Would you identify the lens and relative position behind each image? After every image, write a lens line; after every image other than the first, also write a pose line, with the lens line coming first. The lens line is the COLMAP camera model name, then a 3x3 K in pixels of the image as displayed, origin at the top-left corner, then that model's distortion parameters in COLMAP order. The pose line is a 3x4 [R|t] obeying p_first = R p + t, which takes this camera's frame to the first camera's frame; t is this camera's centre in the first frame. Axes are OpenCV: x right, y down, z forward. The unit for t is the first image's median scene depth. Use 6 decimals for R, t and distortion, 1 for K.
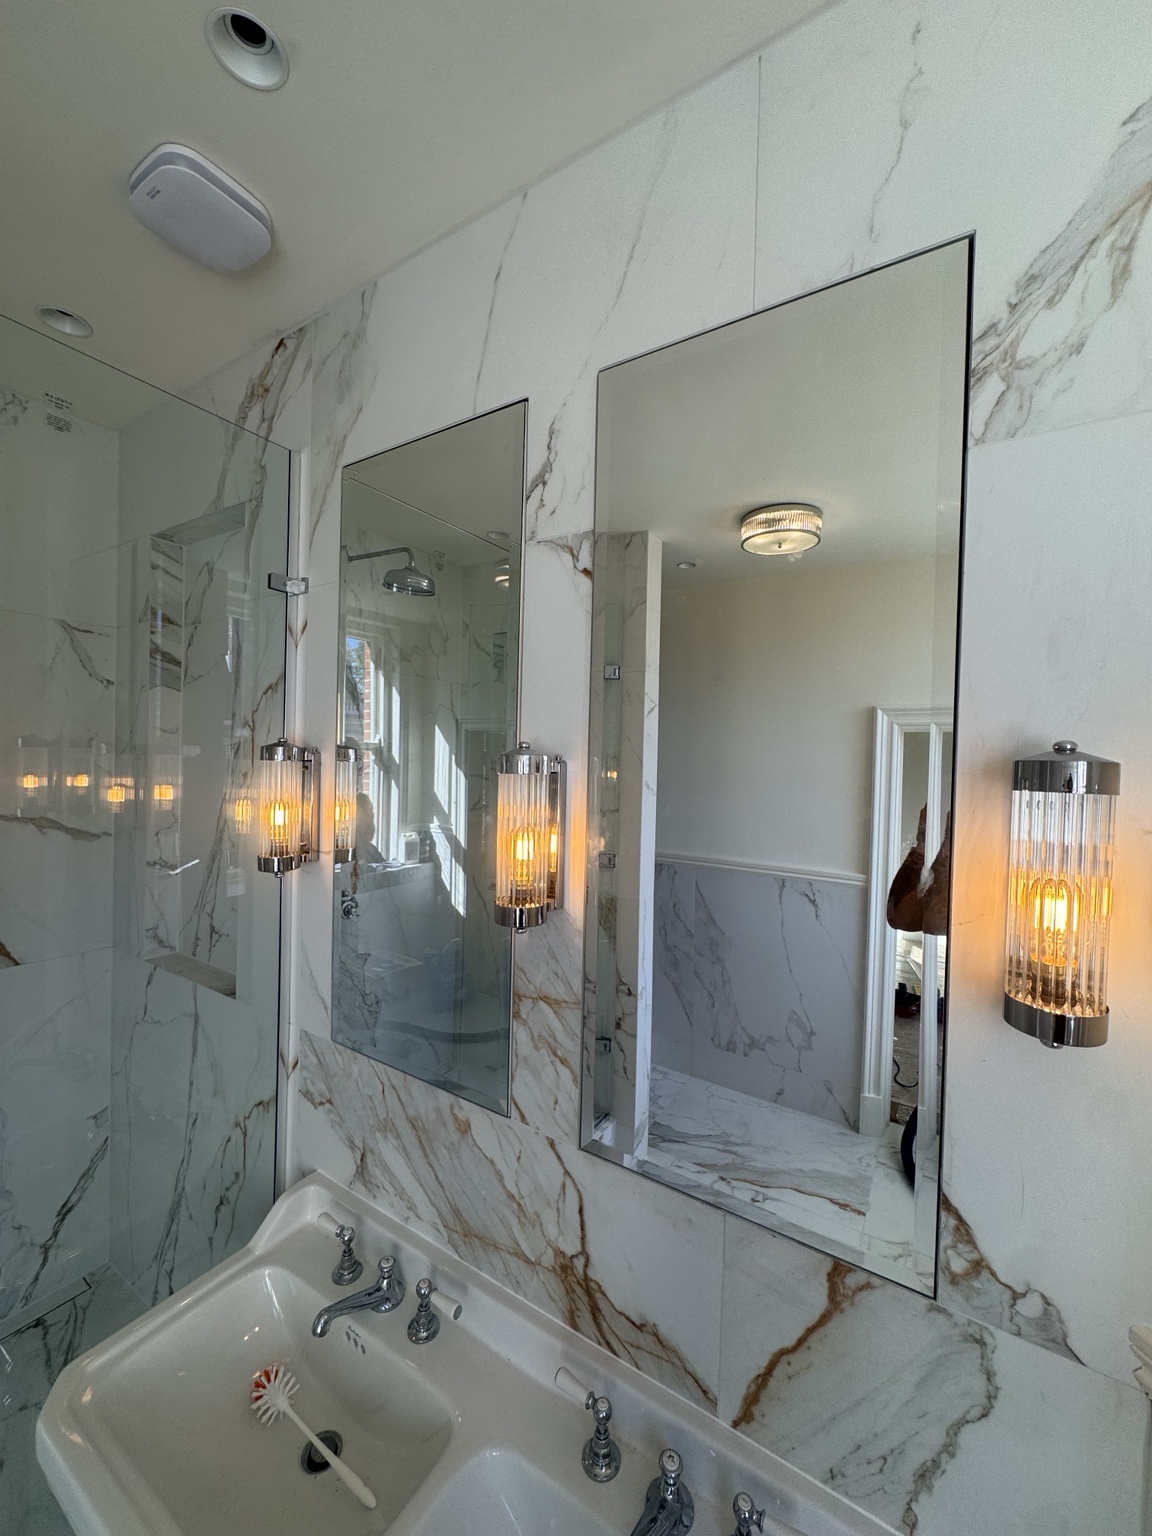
lens RADIAL K [[615.2, 0, 576.0], [0, 615.2, 768.0], [0, 0, 1]] dist [-0.005042, 0.000837]
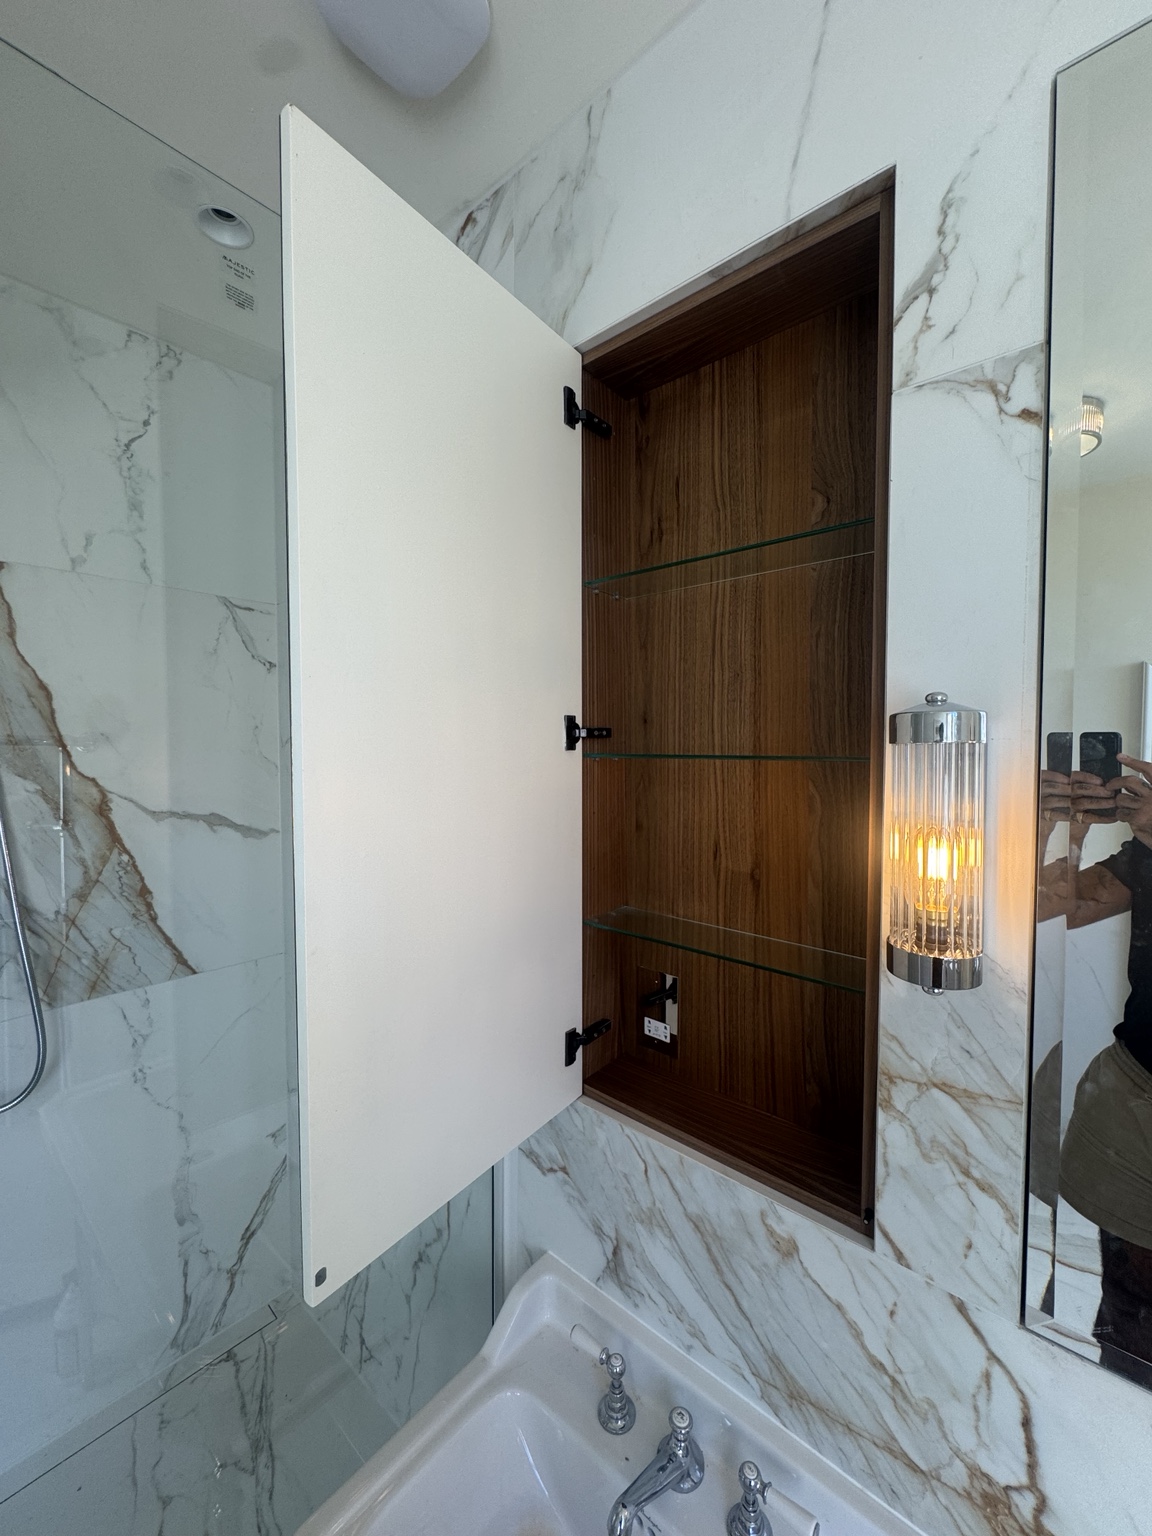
lens RADIAL K [[615.2, 0, 576.0], [0, 615.2, 768.0], [0, 0, 1]] dist [-0.005042, 0.000837]
pose [[0.988390, -0.021505, -0.150408, -0.302560], [0.024780, 0.999494, 0.019931, 0.010880], [0.149903, -0.023426, 0.988423, 0.273826]]
